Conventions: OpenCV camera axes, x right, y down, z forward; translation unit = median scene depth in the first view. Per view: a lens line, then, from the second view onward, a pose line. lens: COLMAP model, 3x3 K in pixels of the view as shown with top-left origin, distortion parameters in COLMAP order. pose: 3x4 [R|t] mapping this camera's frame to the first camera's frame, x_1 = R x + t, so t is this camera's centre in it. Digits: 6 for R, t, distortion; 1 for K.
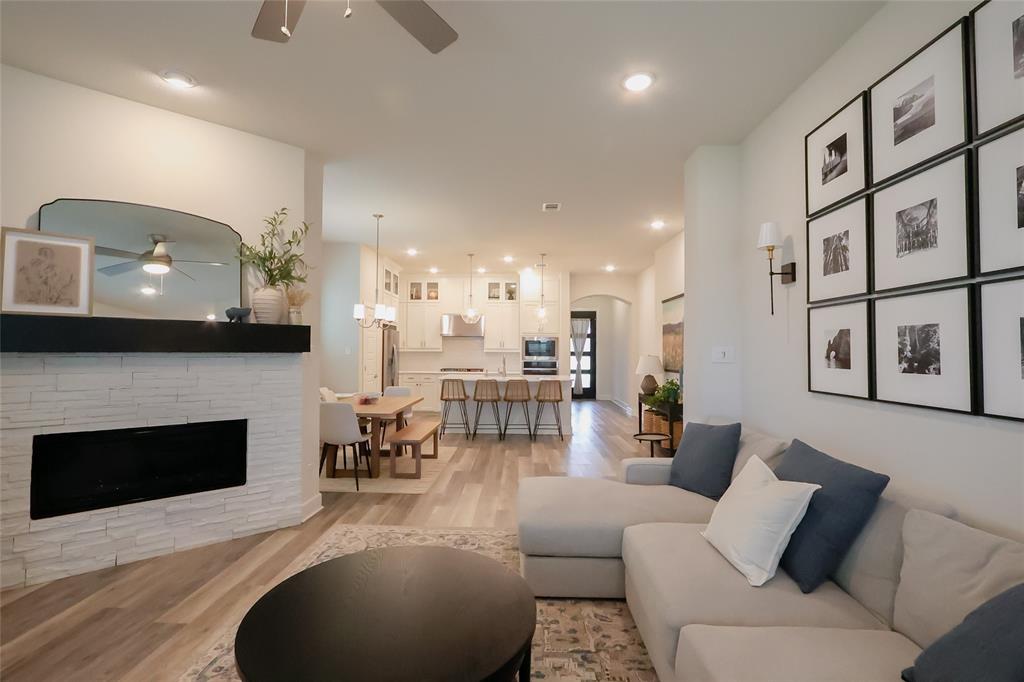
lens RADIAL K [[465.0, 0, 503.6], [0, 465.0, 338.8], [0, 0, 1]] dist [-0.015005, 0.002537]
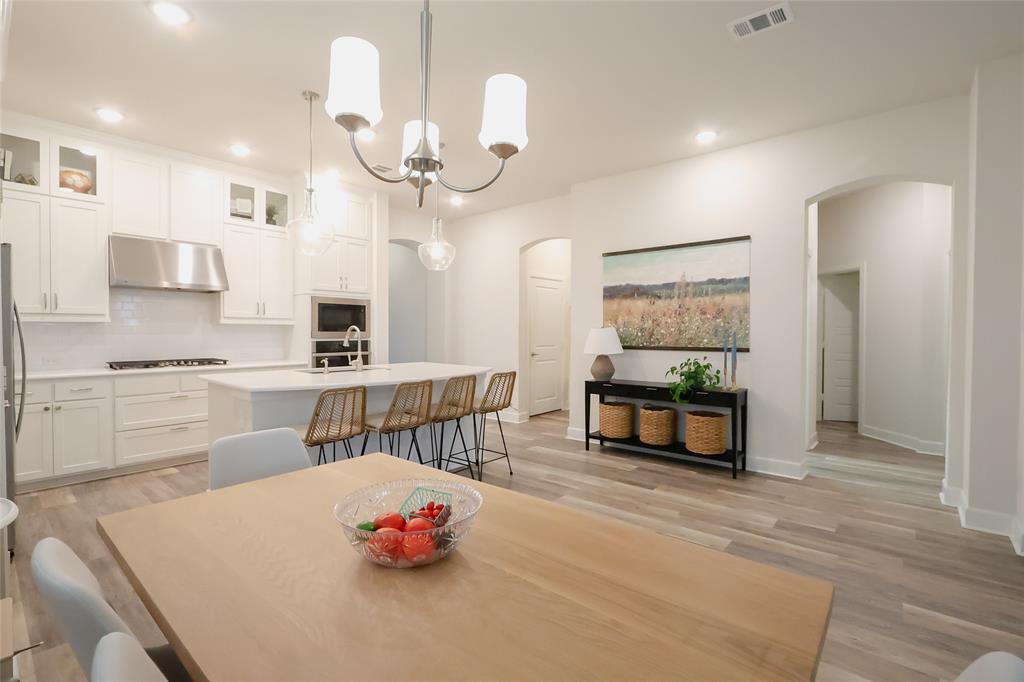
lens RADIAL K [[465.0, 0, 505.4], [0, 465.0, 333.8], [0, 0, 1]] dist [-0.015005, 0.002537]
pose [[0.625457, -0.010515, 0.780188, -0.322084], [-0.016927, 0.999491, 0.027040, 0.028232], [-0.780075, -0.030119, 0.624961, 0.638765]]
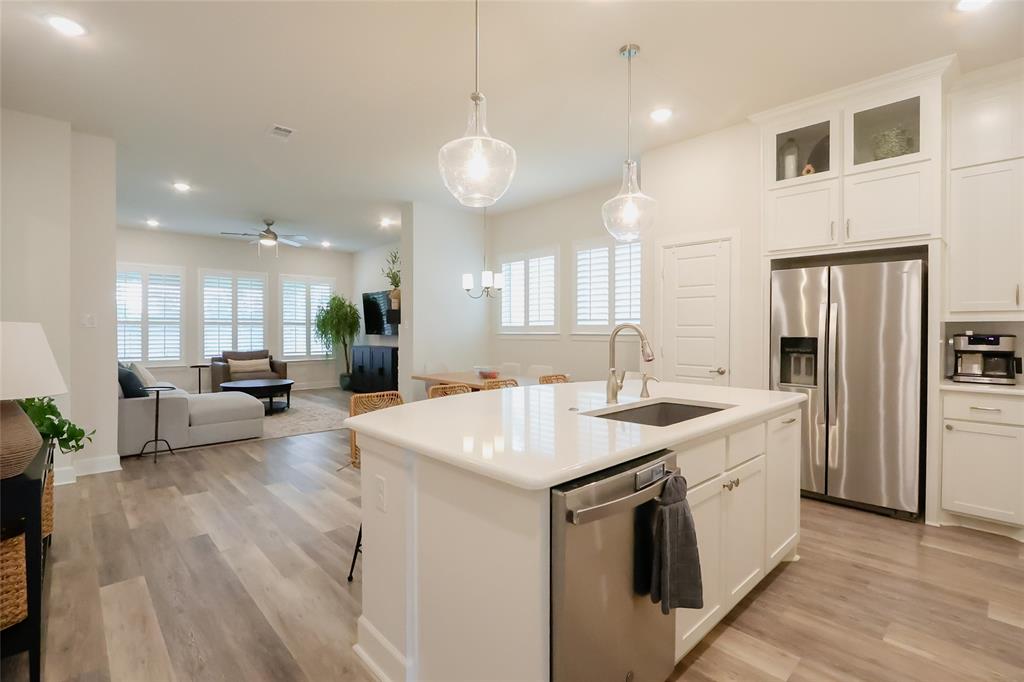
lens RADIAL K [[474.7, 0, 502.6], [0, 474.7, 338.4], [0, 0, 1]] dist [-0.016104, 0.001457]
pose [[-0.709554, 0.006898, -0.704617, 0.281879], [0.012499, 0.999918, -0.002798, 0.046995], [0.704540, -0.010793, -0.709582, 1.298458]]
